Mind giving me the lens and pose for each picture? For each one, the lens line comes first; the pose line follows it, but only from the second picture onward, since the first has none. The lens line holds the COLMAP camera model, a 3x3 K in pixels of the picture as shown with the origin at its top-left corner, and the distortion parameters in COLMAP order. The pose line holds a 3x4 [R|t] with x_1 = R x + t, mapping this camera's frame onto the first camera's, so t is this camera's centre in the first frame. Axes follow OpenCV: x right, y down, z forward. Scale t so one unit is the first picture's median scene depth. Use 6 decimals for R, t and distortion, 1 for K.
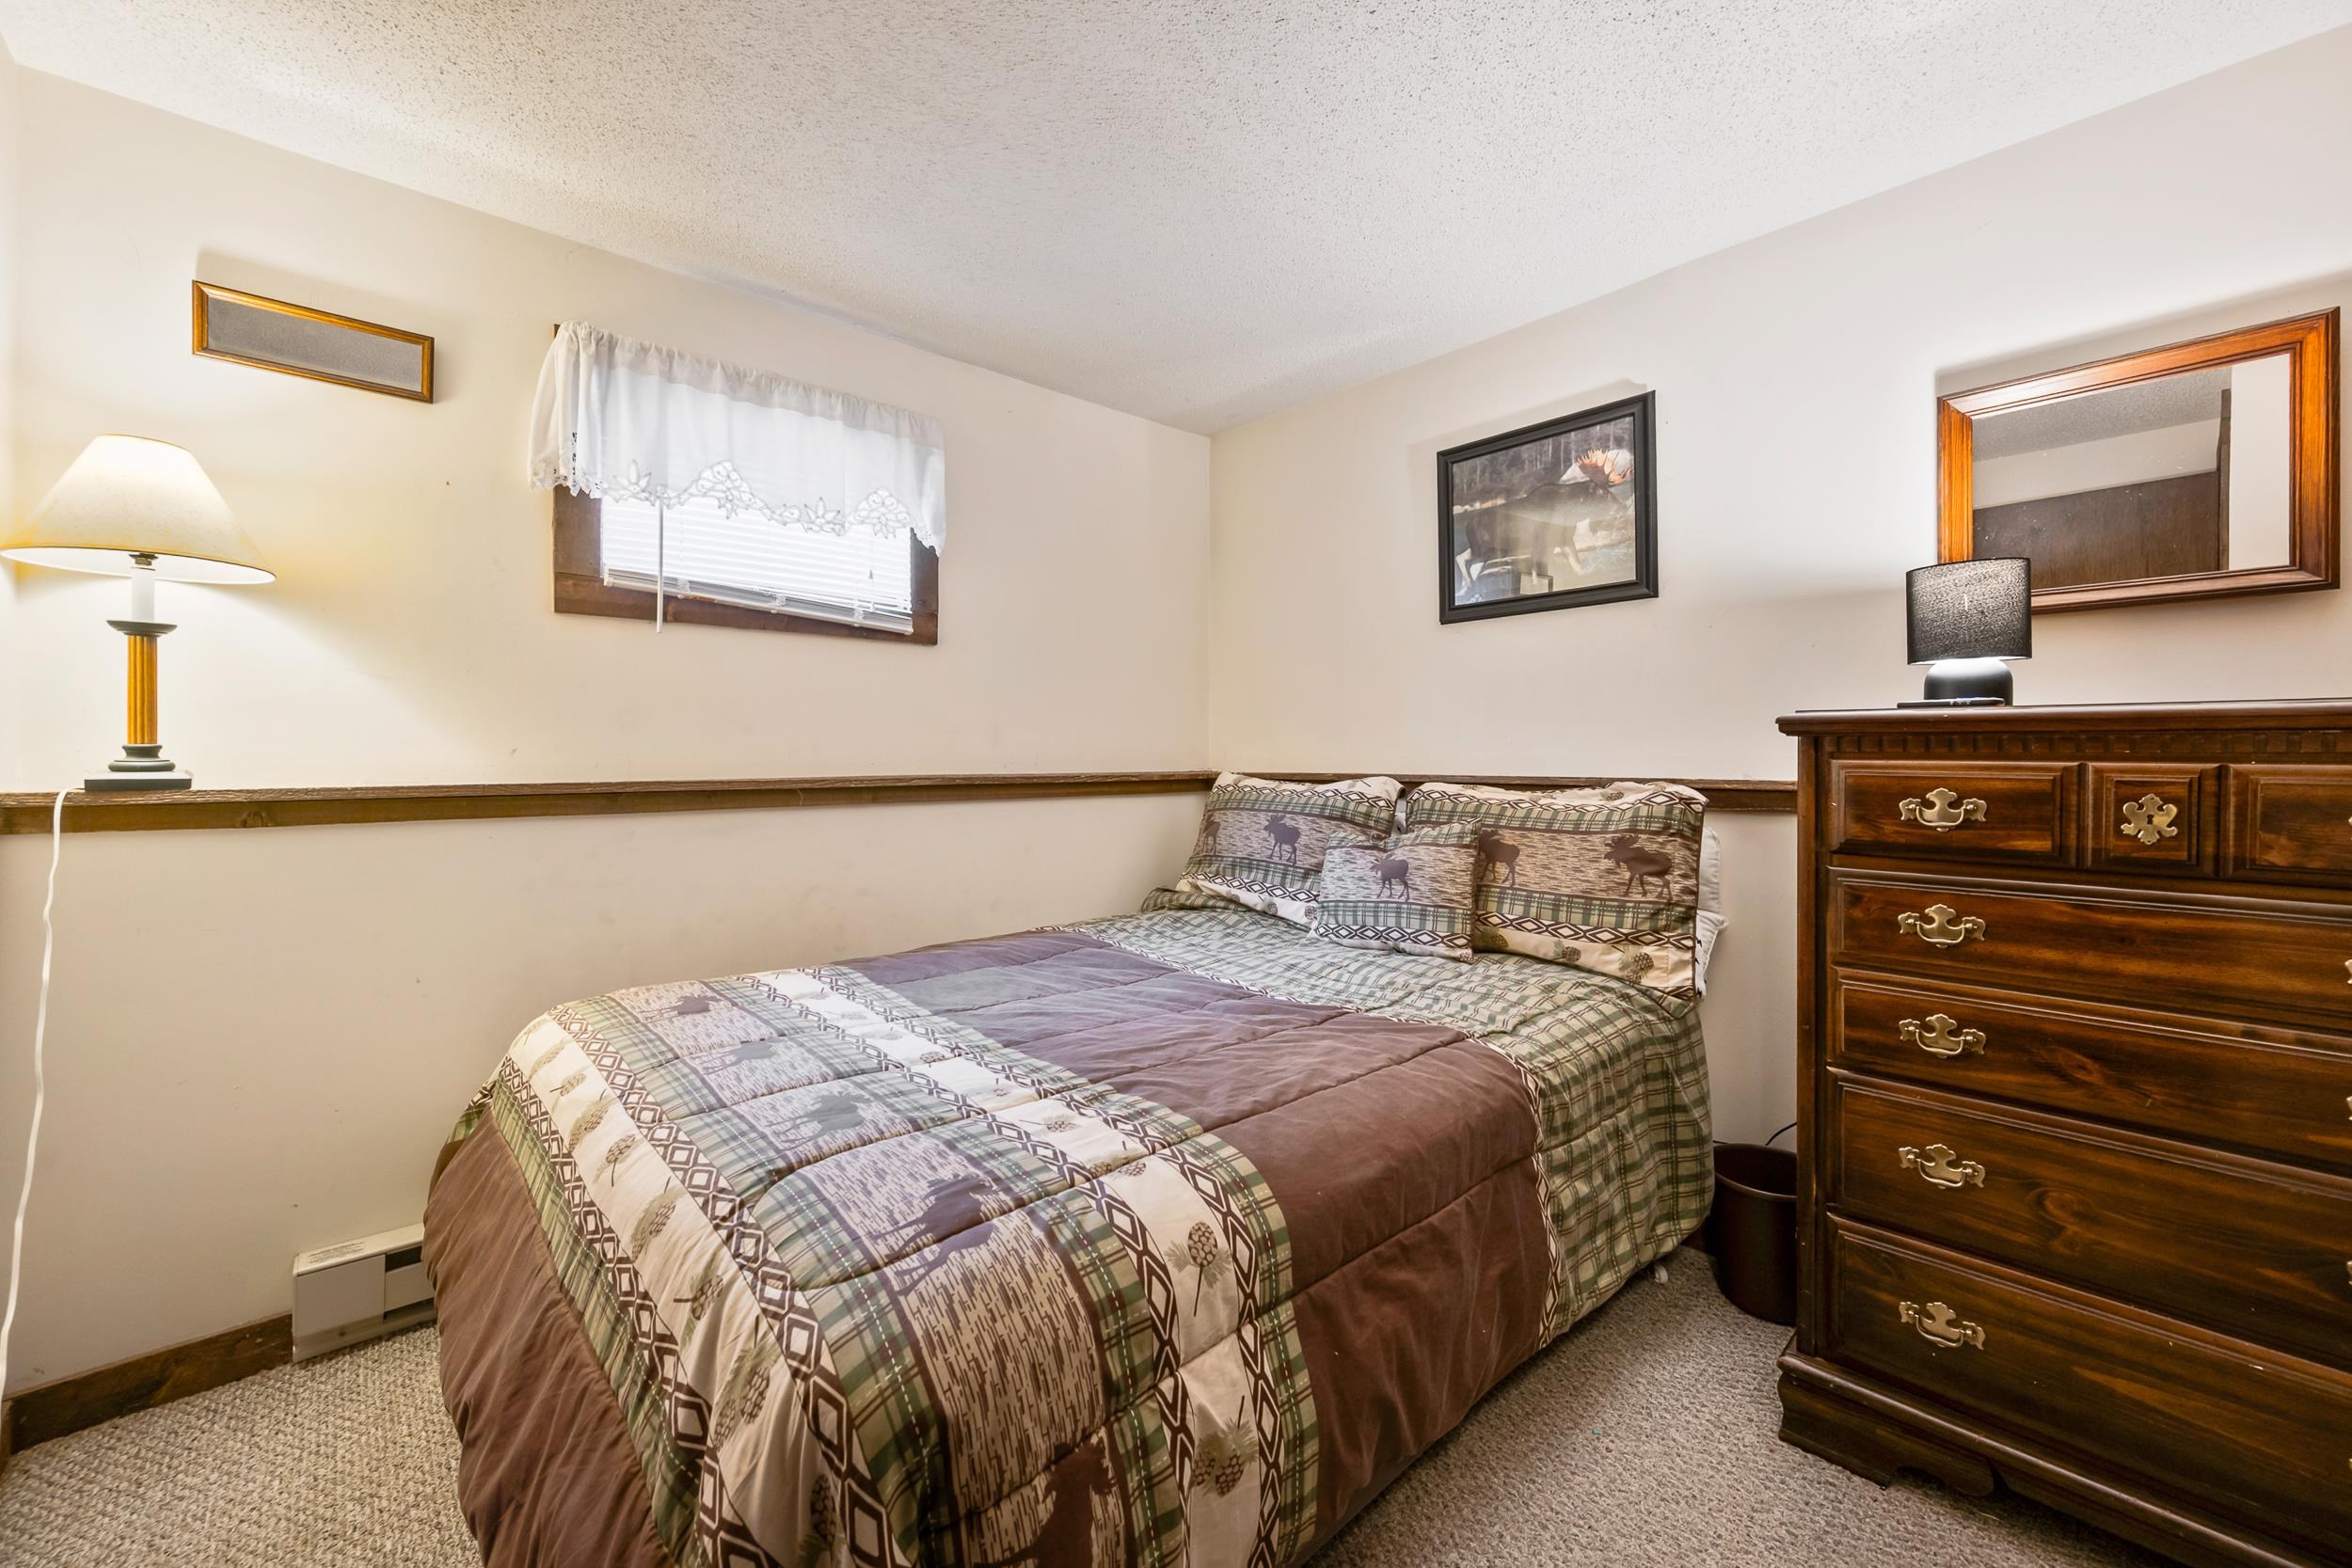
lens RADIAL K [[923.4, 0, 1193.9], [0, 923.4, 773.4], [0, 0, 1]] dist [-0.002597, 0.000291]
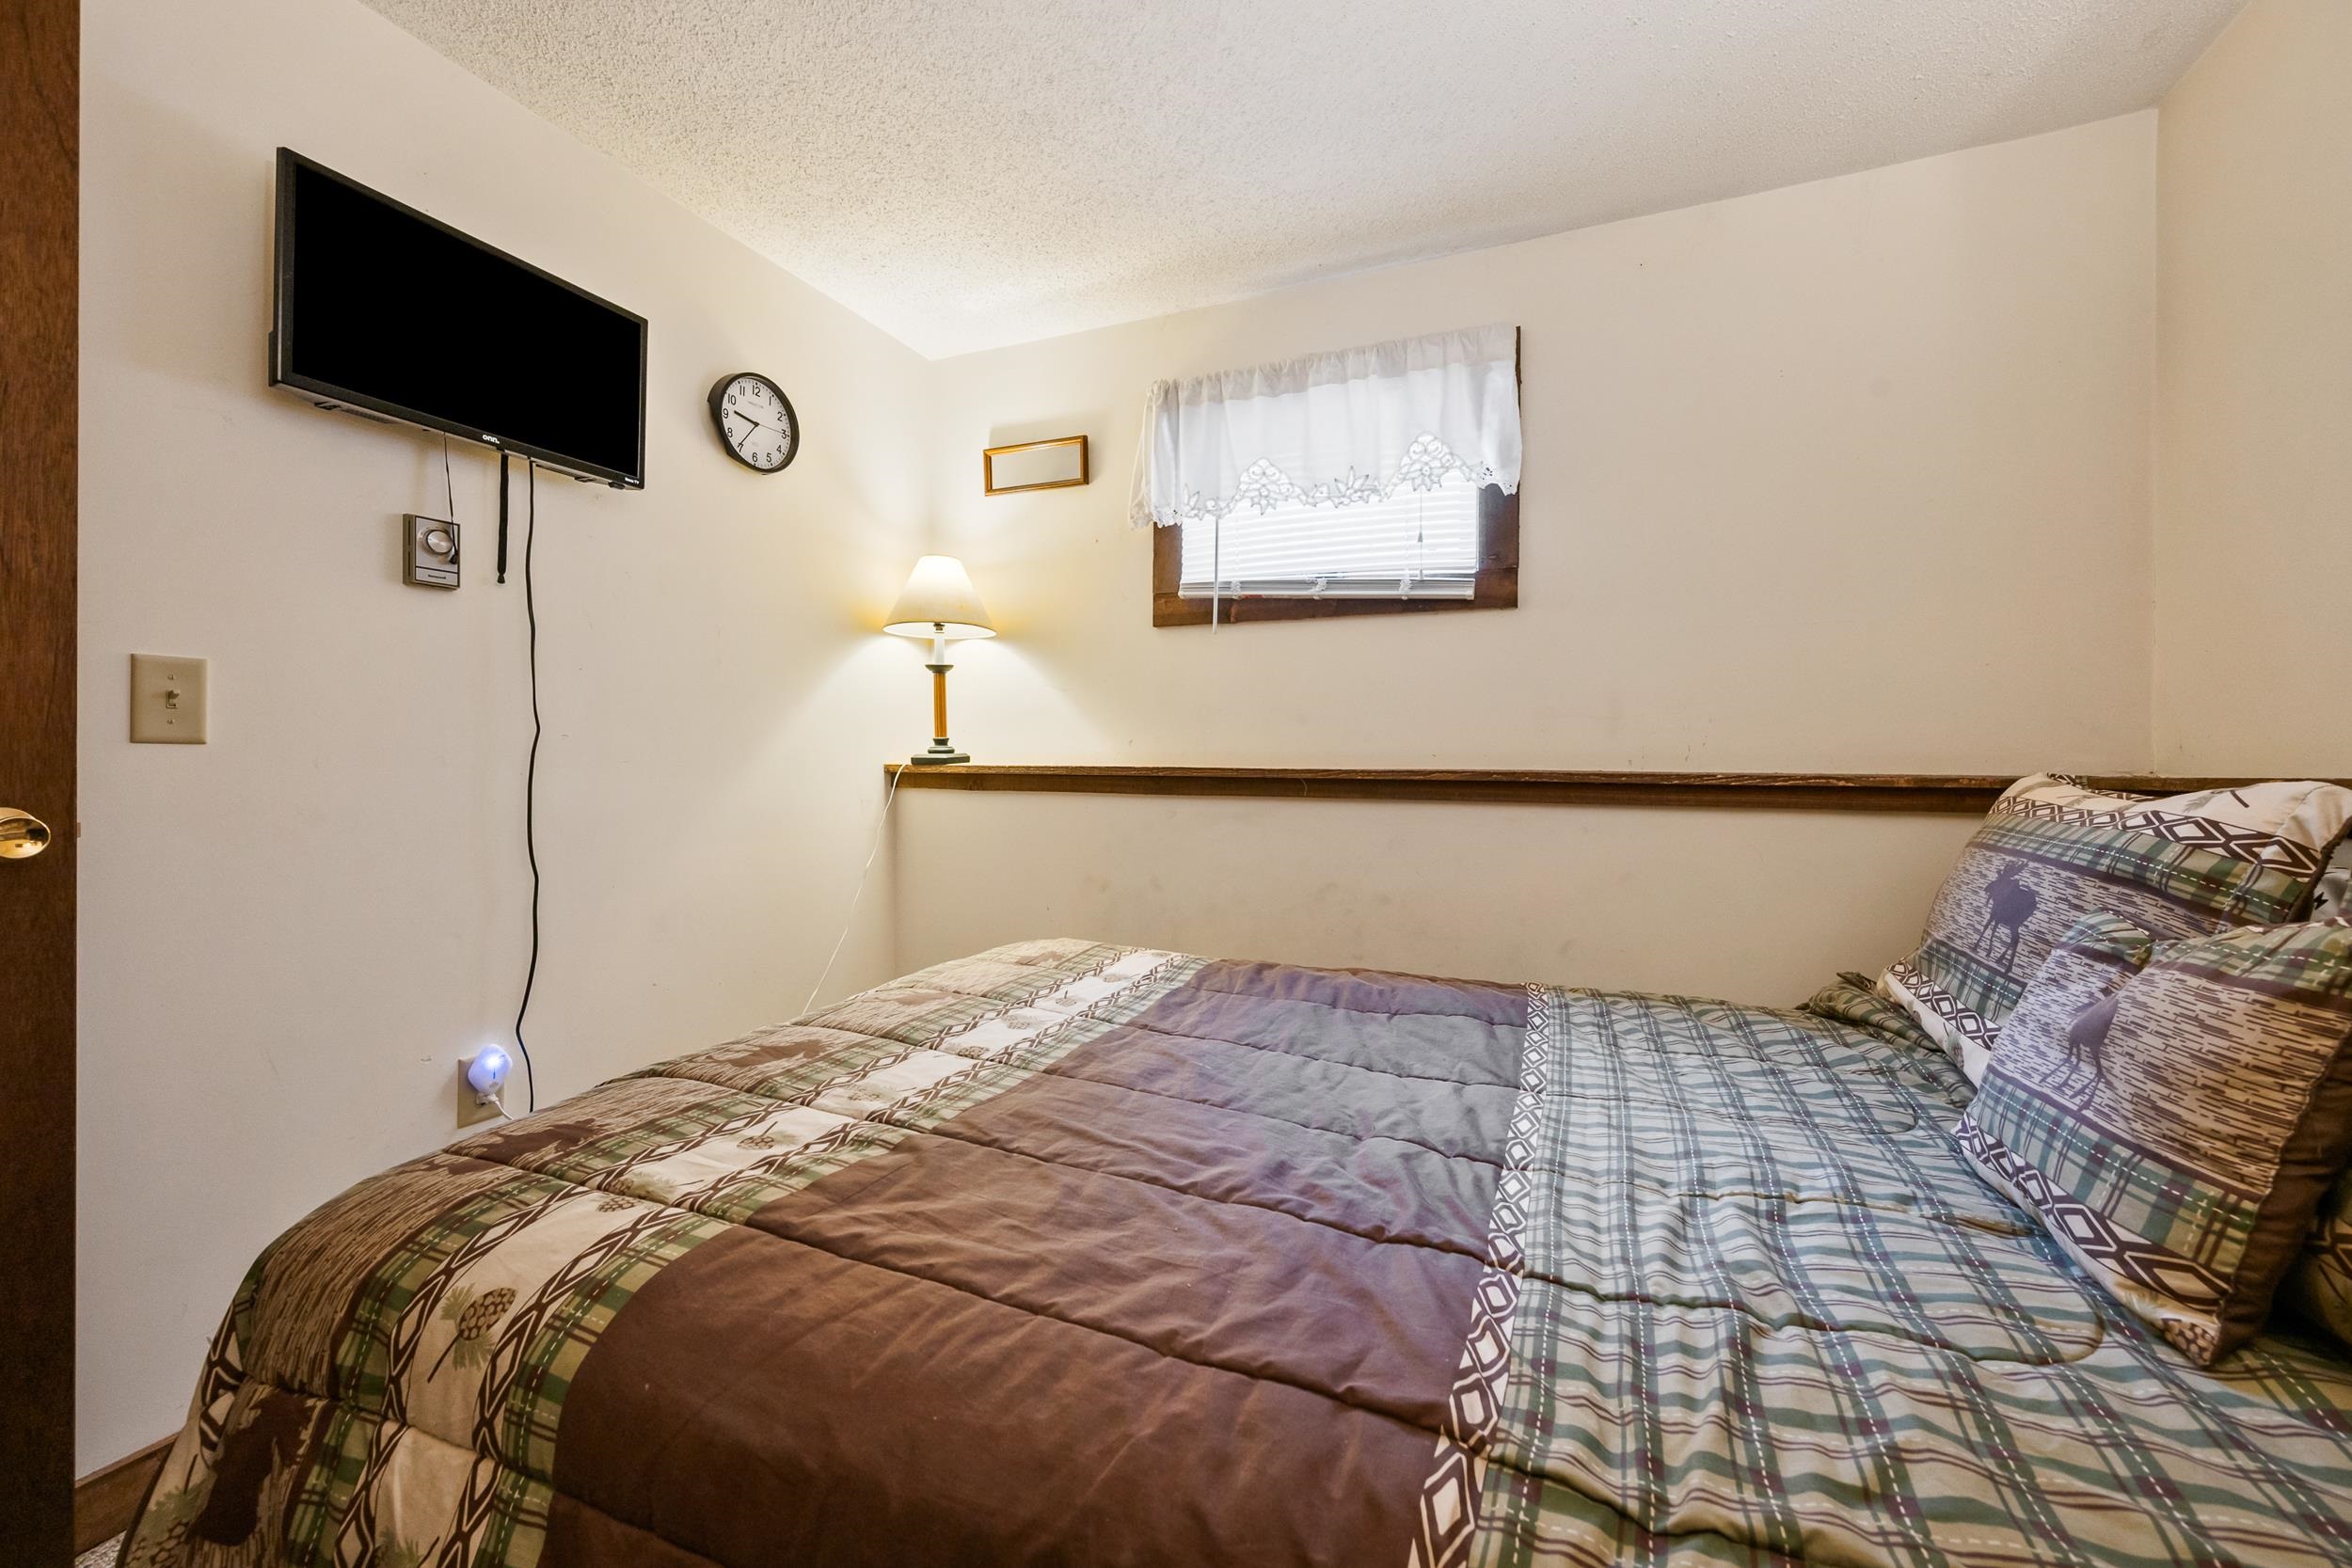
lens RADIAL K [[923.4, 0, 1185.8], [0, 923.4, 774.8], [0, 0, 1]] dist [-0.002597, 0.000291]
pose [[0.408091, 0.014002, -0.912834, 0.537500], [-0.026605, 0.999640, 0.003439, 0.016969], [0.912553, 0.022883, 0.408317, 0.674311]]
